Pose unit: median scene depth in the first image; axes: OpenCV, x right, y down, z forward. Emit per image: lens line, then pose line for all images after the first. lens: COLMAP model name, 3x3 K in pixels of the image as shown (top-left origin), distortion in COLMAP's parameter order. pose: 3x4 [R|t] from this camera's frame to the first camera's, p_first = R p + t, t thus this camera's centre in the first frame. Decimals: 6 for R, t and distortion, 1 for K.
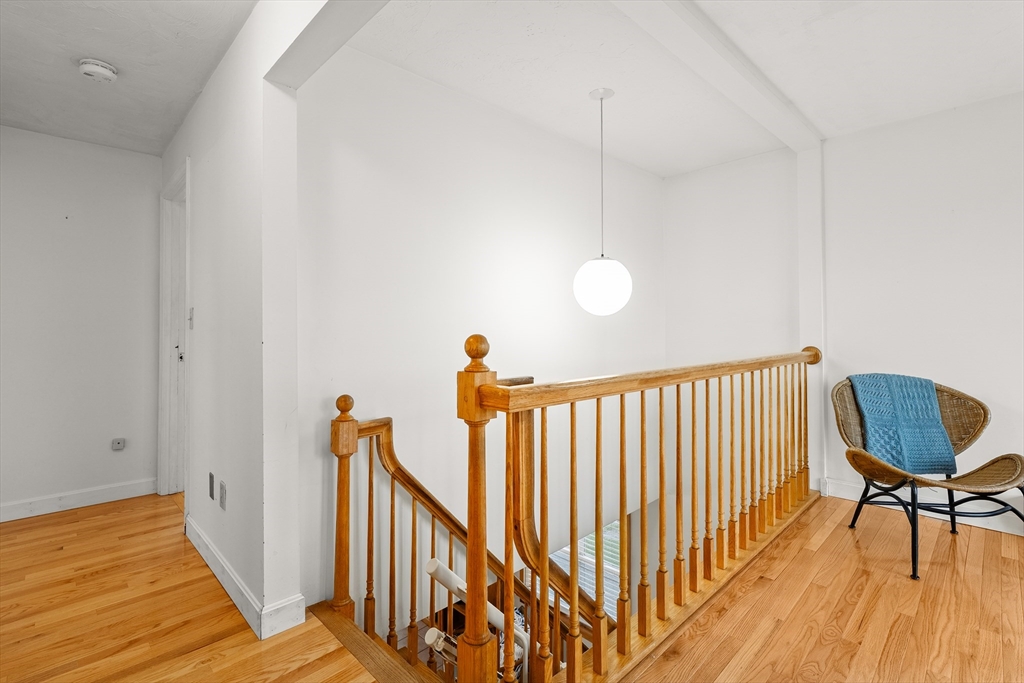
lens RADIAL K [[468.7, 0, 516.2], [0, 468.7, 327.1], [0, 0, 1]] dist [0.001619, 0.000470]
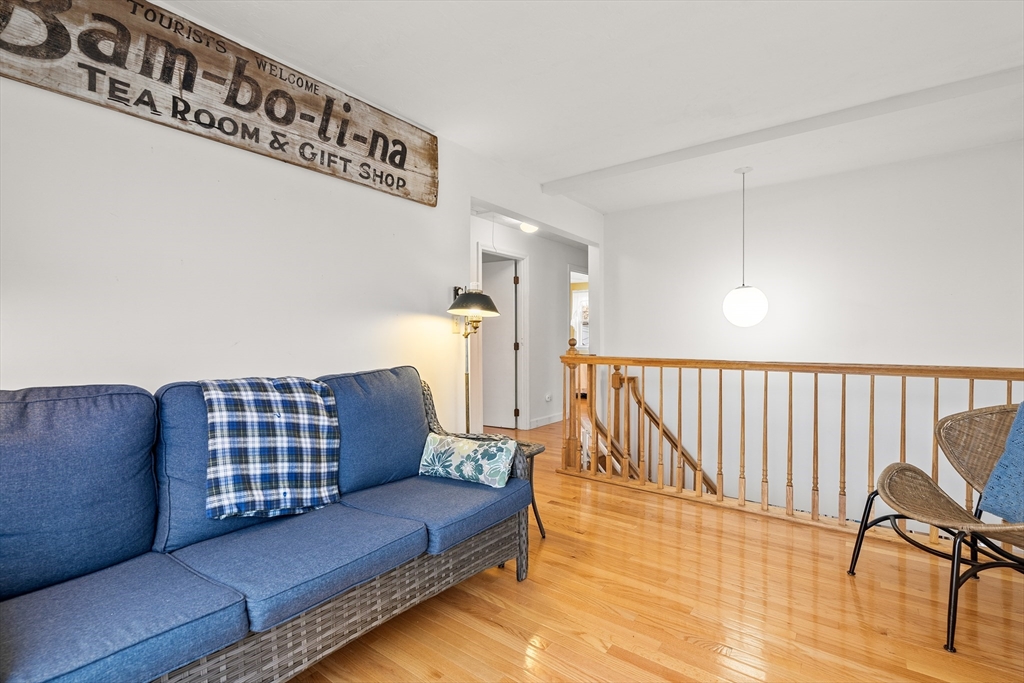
lens RADIAL K [[475.2, 0, 512.0], [0, 475.2, 341.5], [0, 0, 1]] dist [0.000439, 0.000079]
pose [[0.145412, -0.005997, -0.989353, 1.442419], [0.012963, 0.999907, -0.004156, 0.021898], [0.989286, -0.012221, 0.145476, 0.062223]]
